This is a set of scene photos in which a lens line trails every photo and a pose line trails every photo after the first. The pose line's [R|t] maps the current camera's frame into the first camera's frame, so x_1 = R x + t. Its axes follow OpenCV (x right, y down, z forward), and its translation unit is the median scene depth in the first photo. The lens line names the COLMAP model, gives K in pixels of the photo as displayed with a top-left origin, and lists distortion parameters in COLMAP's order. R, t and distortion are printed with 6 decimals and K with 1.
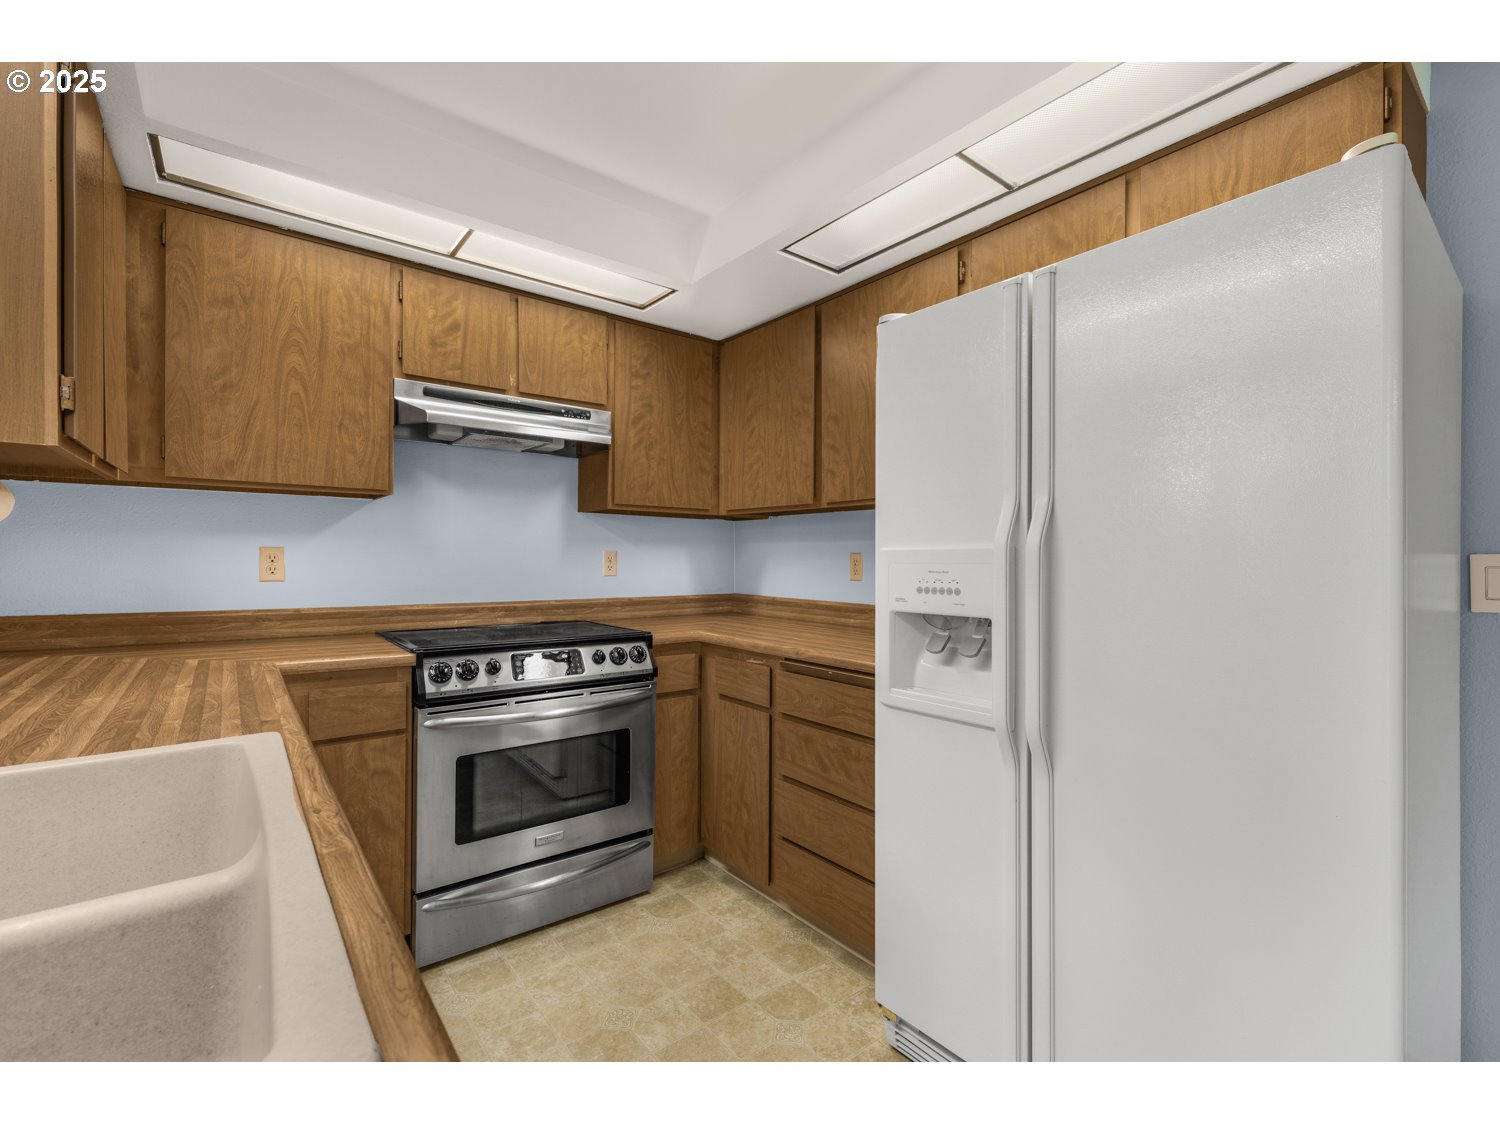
lens RADIAL K [[665.1, 0, 735.5], [0, 665.1, 560.6], [0, 0, 1]] dist [-0.007937, 0.001585]
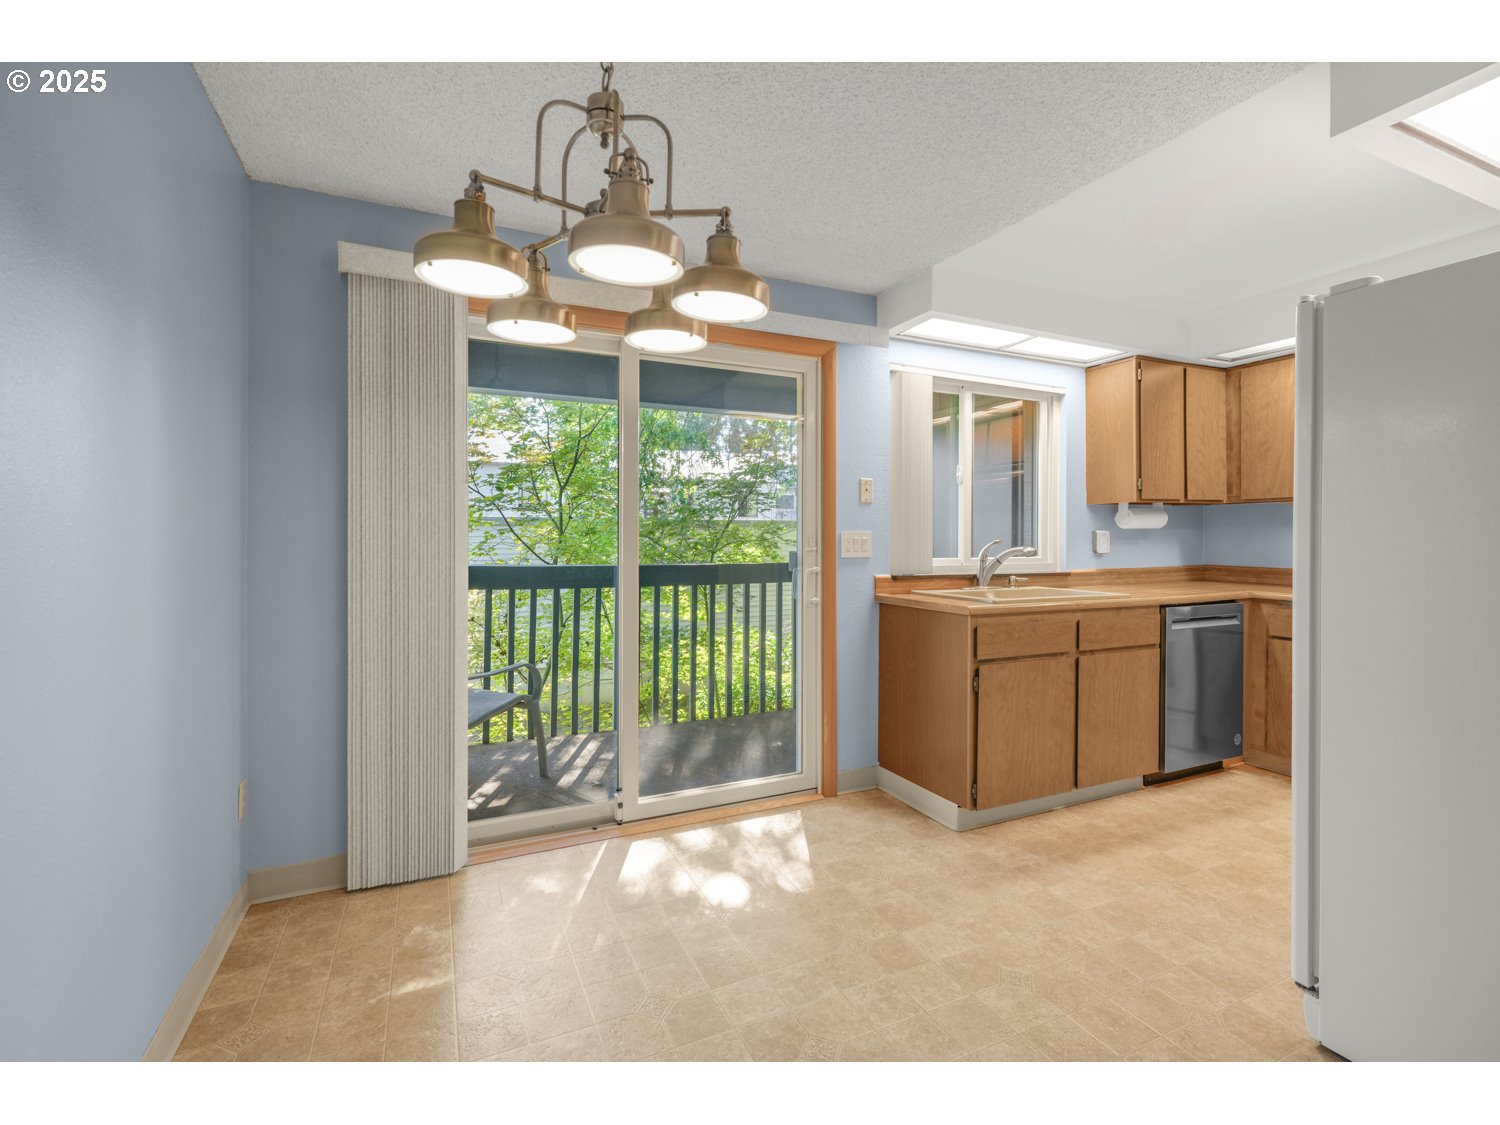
lens RADIAL K [[665.1, 0, 775.3], [0, 665.1, 546.4], [0, 0, 1]] dist [-0.007937, 0.001585]
pose [[-0.230199, 0.007773, -0.973113, 1.235972], [-0.002453, 0.999960, 0.008568, 0.004537], [0.973141, 0.004360, -0.230170, 0.046476]]
